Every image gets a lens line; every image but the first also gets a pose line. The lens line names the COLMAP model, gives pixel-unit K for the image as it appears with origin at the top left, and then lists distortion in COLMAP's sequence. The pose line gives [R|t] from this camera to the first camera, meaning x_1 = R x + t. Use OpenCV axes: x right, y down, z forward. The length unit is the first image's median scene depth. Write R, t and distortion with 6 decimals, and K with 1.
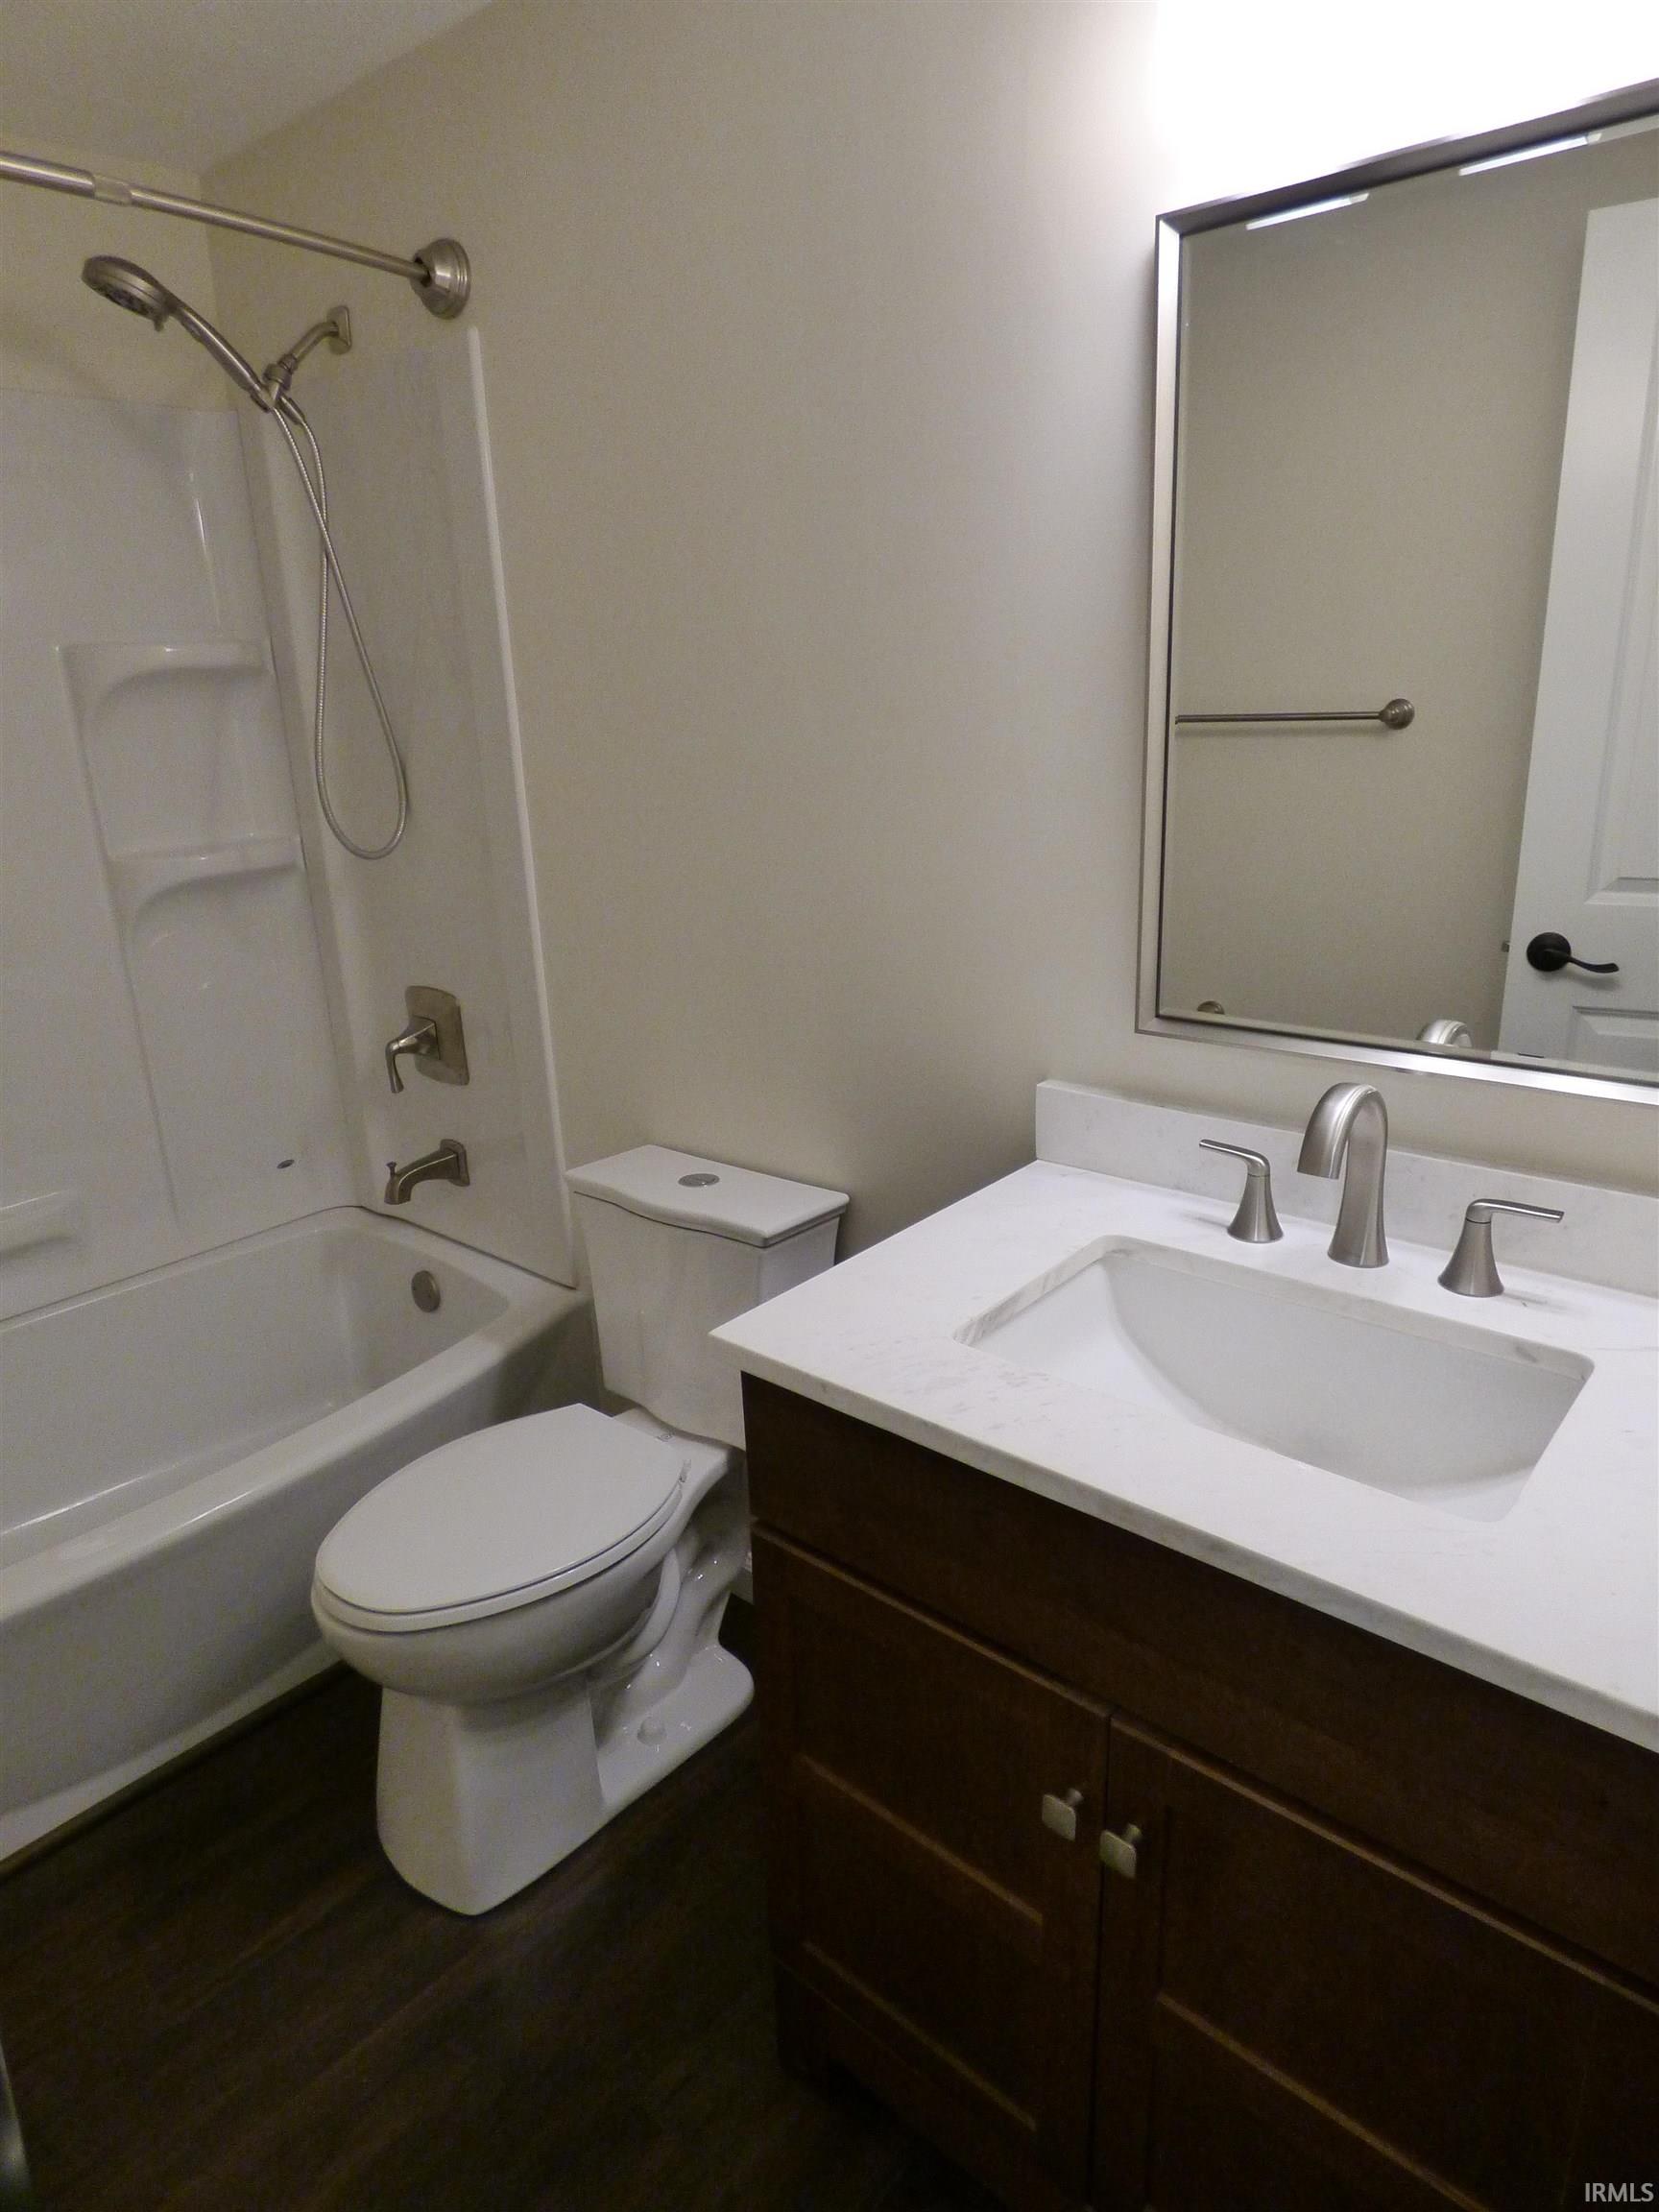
lens RADIAL K [[1328.2, 0, 834.7], [0, 1328.2, 1100.9], [0, 0, 1]] dist [-0.014492, -0.003706]
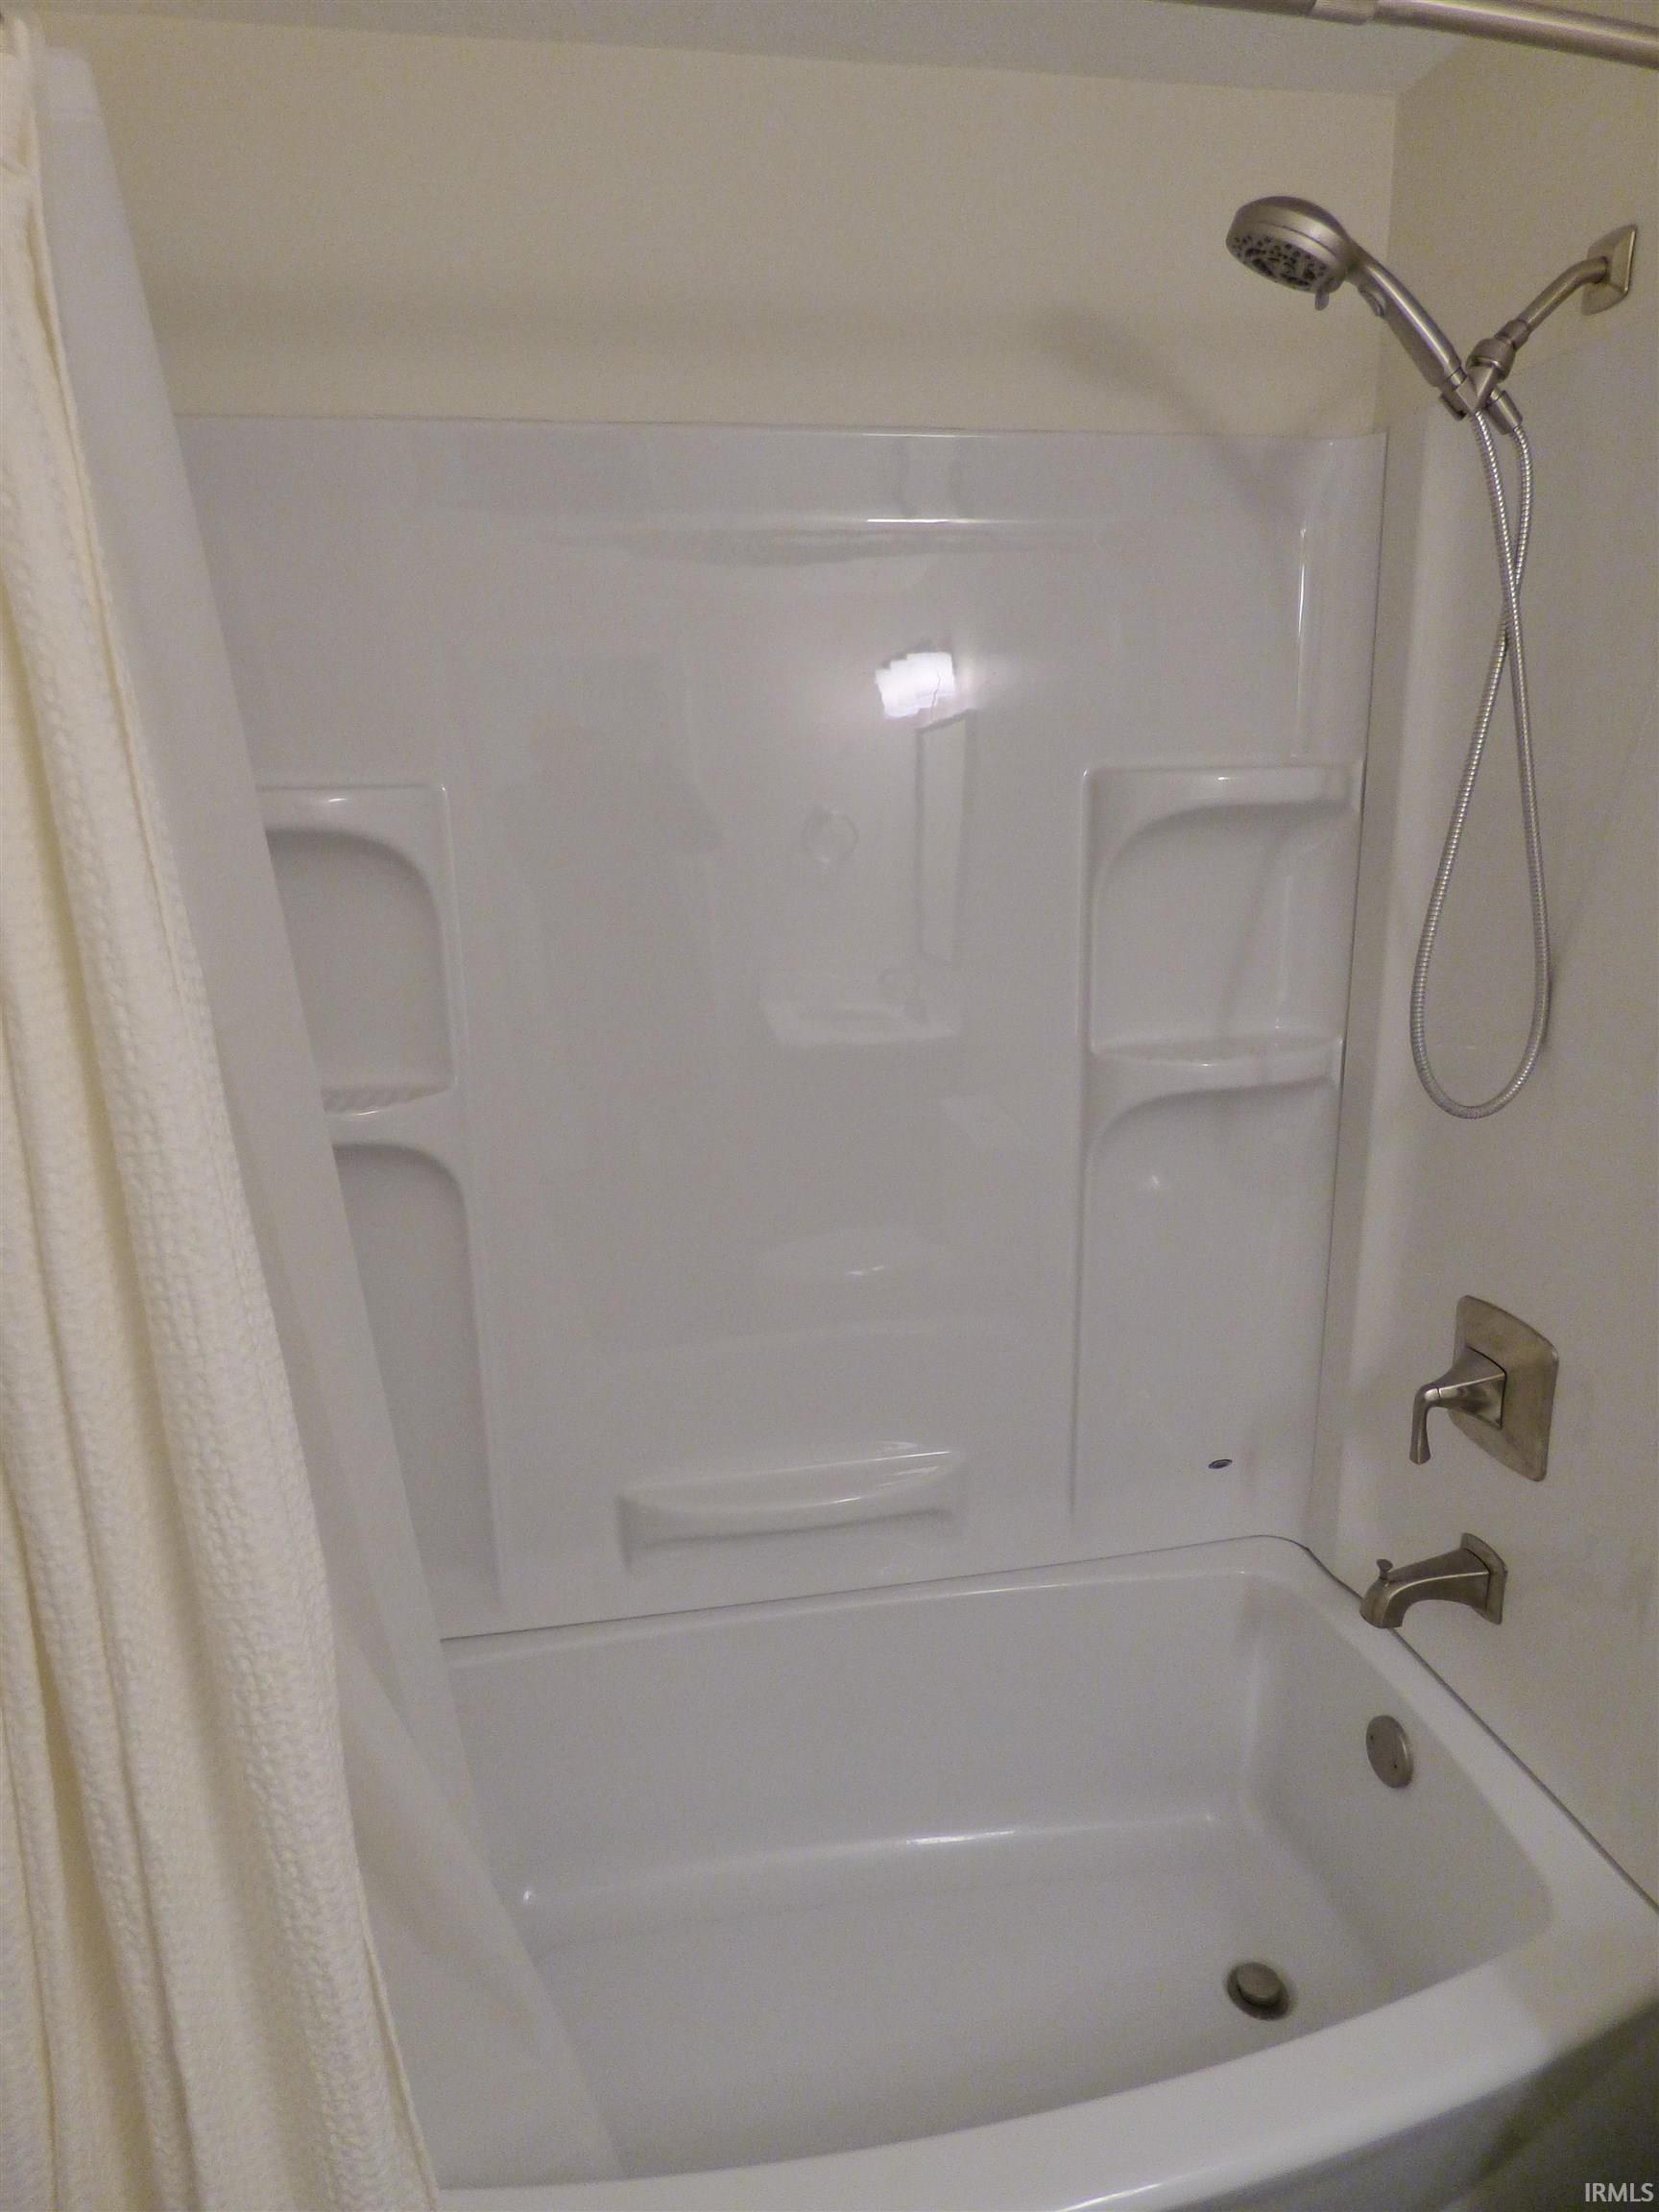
lens RADIAL K [[1328.2, 0, 834.2], [0, 1328.2, 1107.1], [0, 0, 1]] dist [-0.014492, -0.003706]
pose [[0.777788, 0.172909, -0.604275, -0.200765], [-0.198800, 0.979735, 0.024461, -0.140115], [0.596259, 0.101105, 0.796400, 0.316123]]
